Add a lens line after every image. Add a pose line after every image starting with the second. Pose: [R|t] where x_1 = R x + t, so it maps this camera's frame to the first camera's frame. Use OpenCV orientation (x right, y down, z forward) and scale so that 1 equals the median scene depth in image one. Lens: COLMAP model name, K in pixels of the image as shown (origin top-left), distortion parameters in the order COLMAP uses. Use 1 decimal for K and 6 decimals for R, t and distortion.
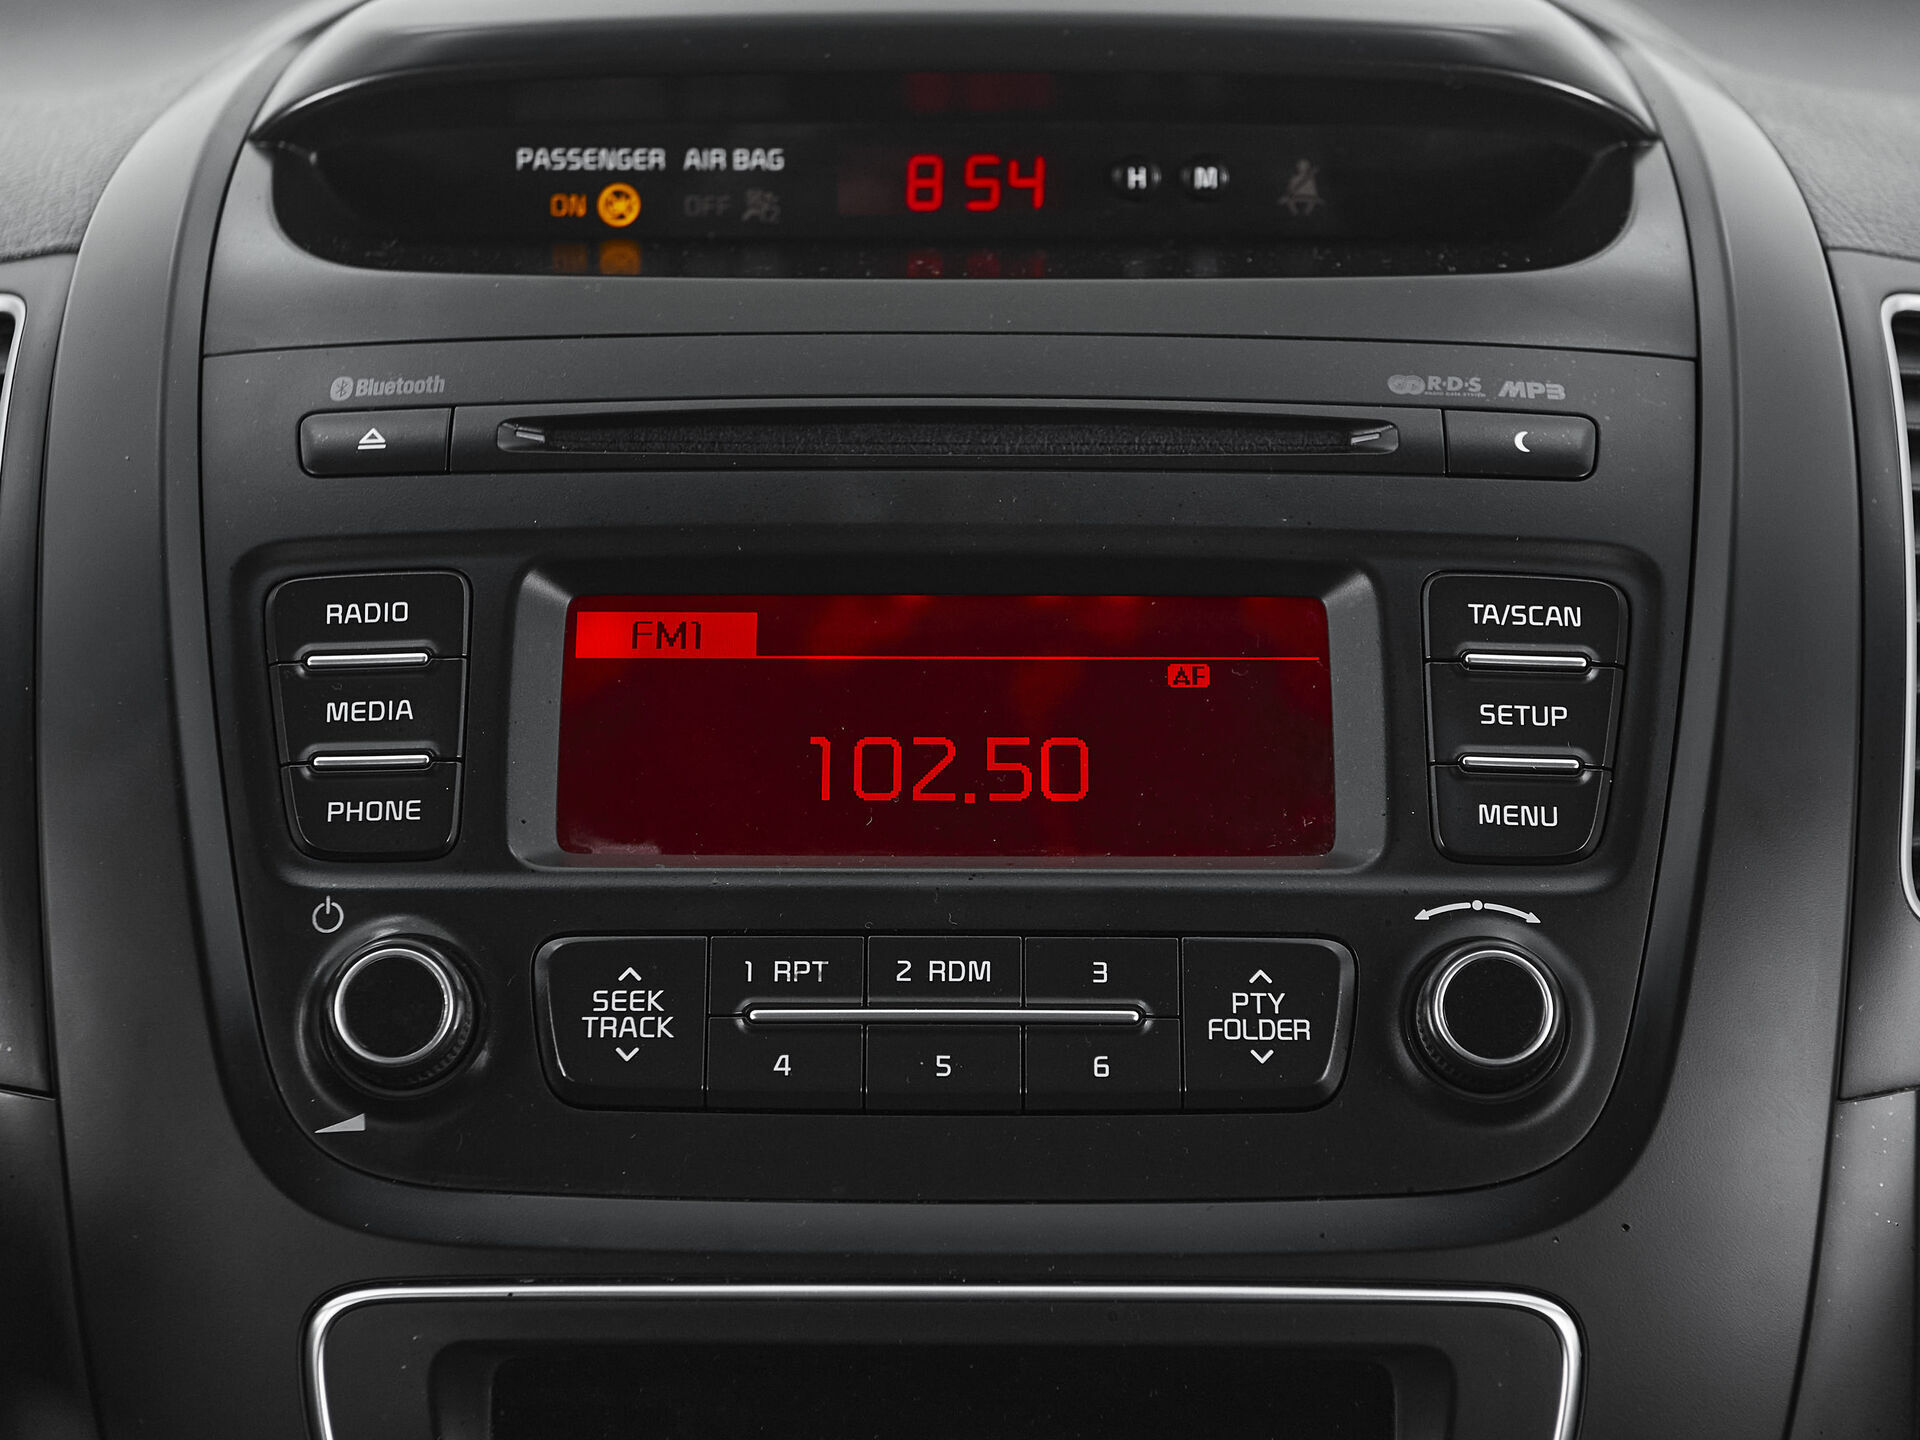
lens RADIAL K [[3784.9, 0, 960.0], [0, 3784.9, 720.0], [0, 0, 1]] dist [0.112078, -4.255090]
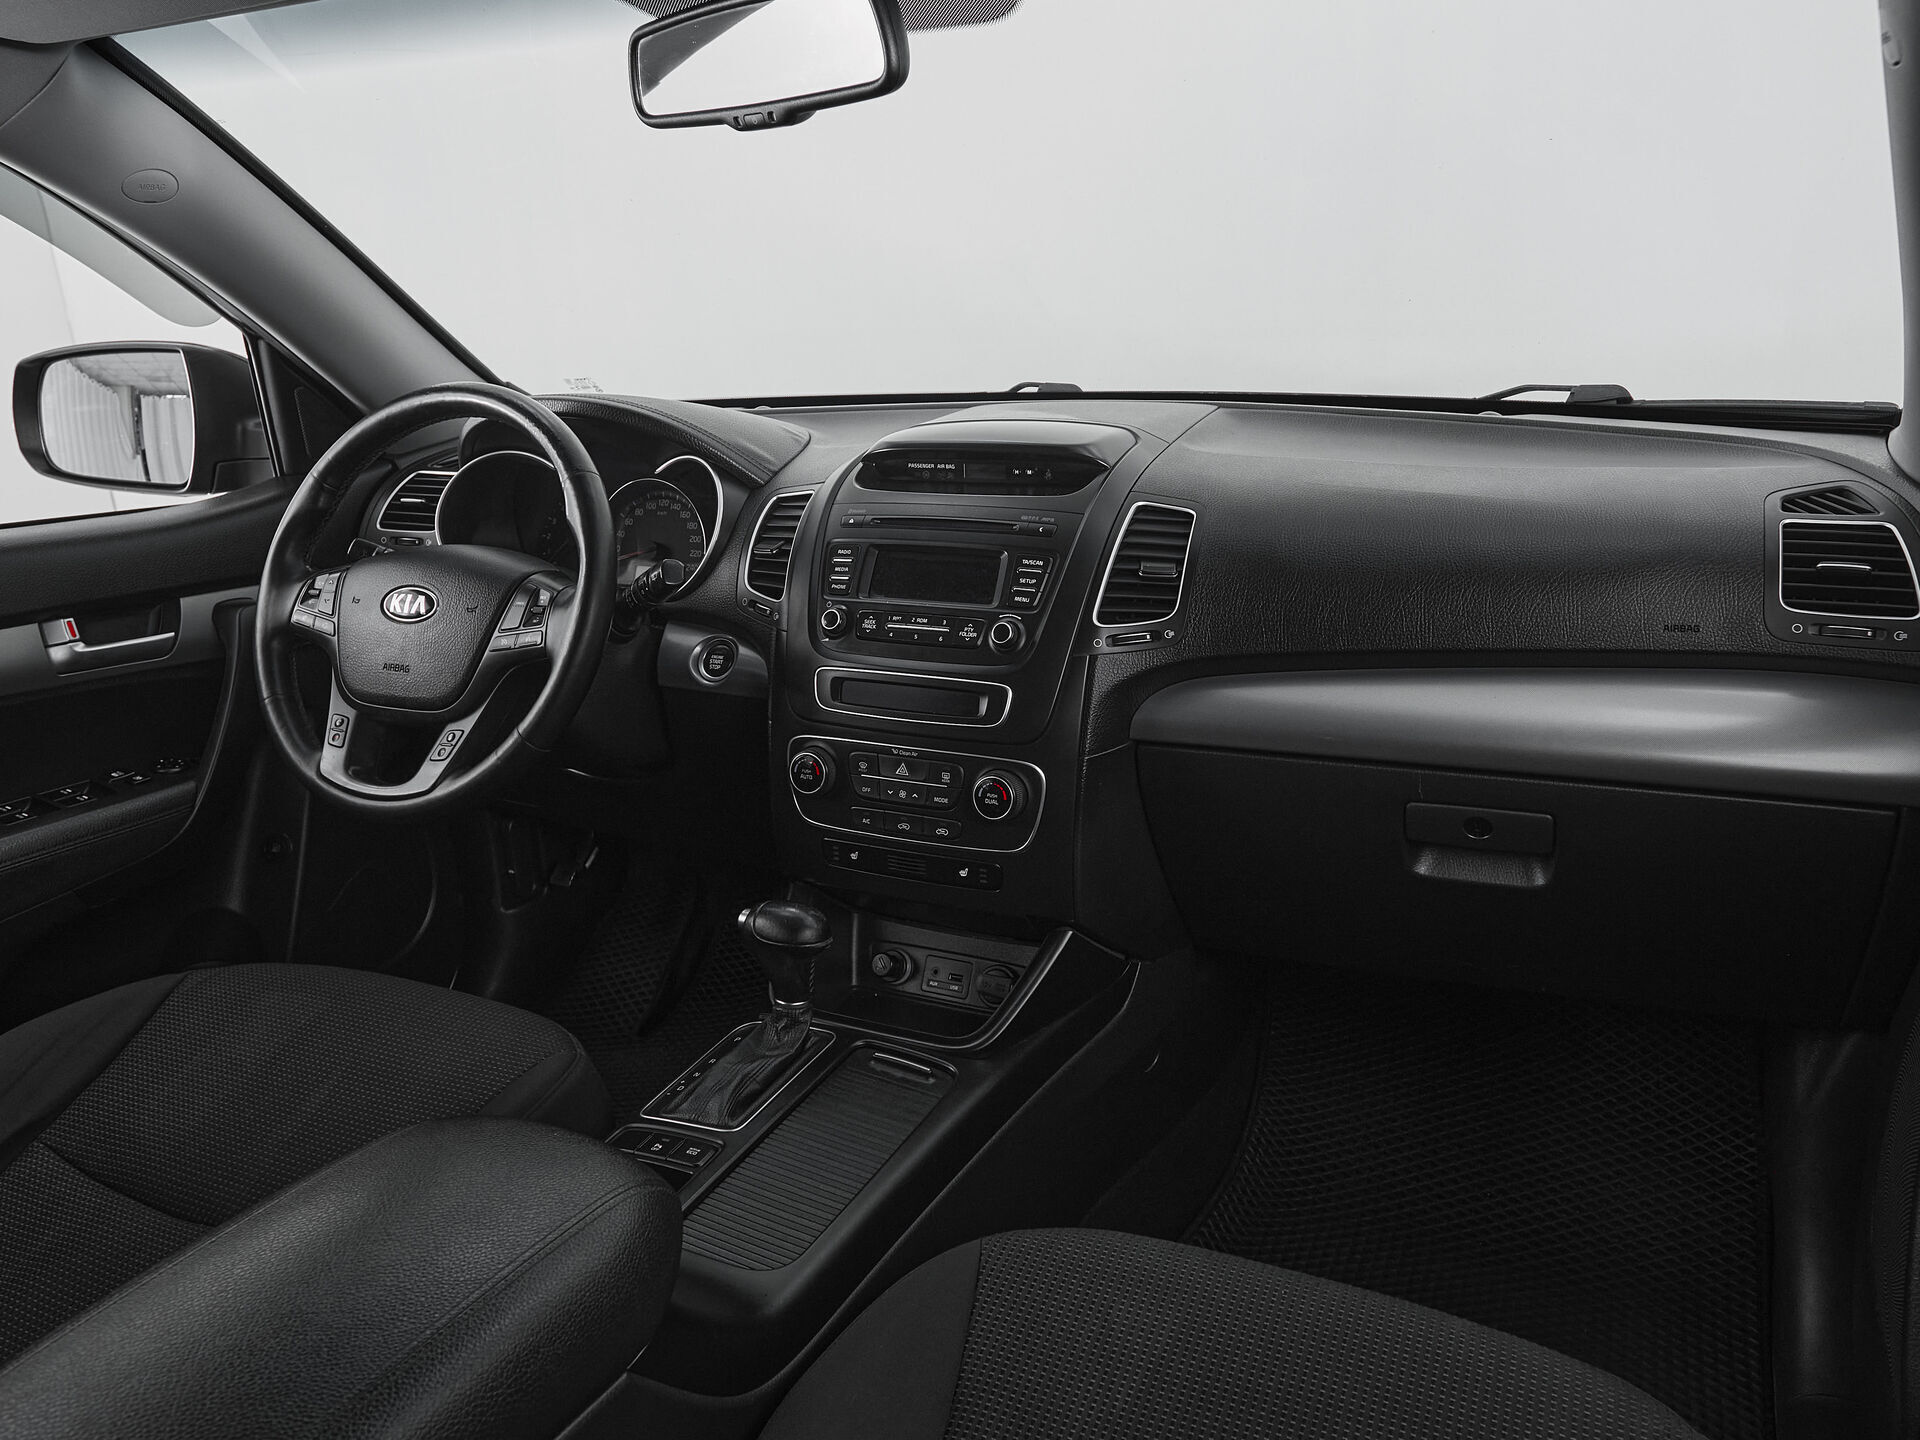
lens RADIAL K [[1445.4, 0, 983.1], [0, 1445.4, 694.0], [0, 0, 1]] dist [0.000303, 0.002941]
pose [[0.909170, 0.086458, -0.407352, 0.948711], [-0.056269, 0.994744, 0.085541, -0.013970], [0.412606, -0.054850, 0.909257, -0.907636]]
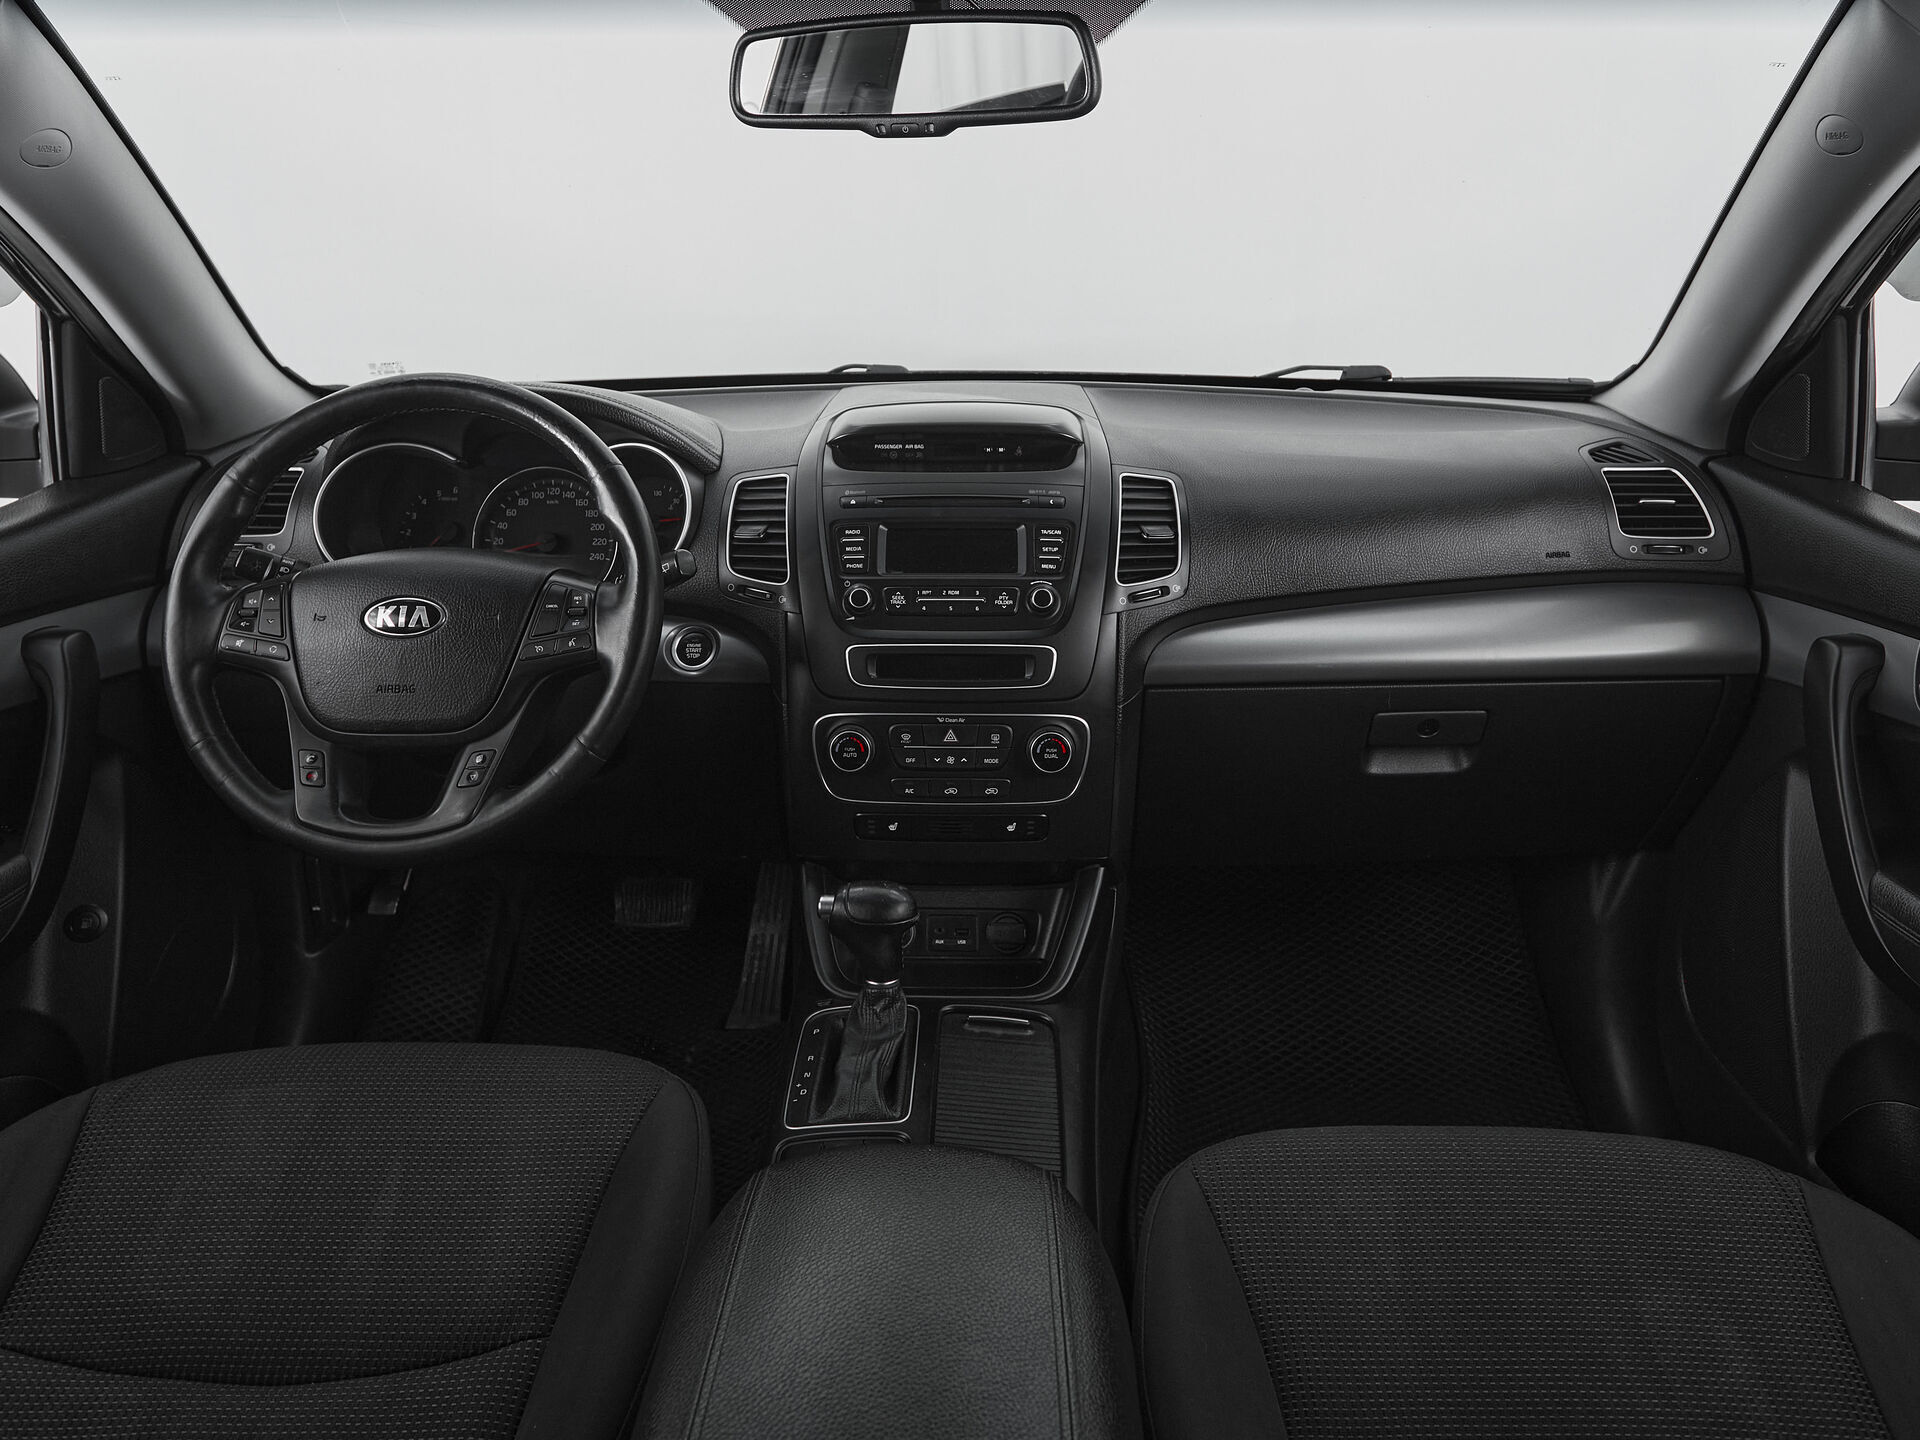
lens RADIAL K [[1354.5, 0, 967.9], [0, 1354.5, 532.9], [0, 0, 1]] dist [0.003487, -0.005300]
pose [[0.999917, -0.001944, -0.012742, 0.048659], [0.001893, 0.999990, -0.003997, -0.018820], [0.012750, 0.003972, 0.999911, -1.108000]]
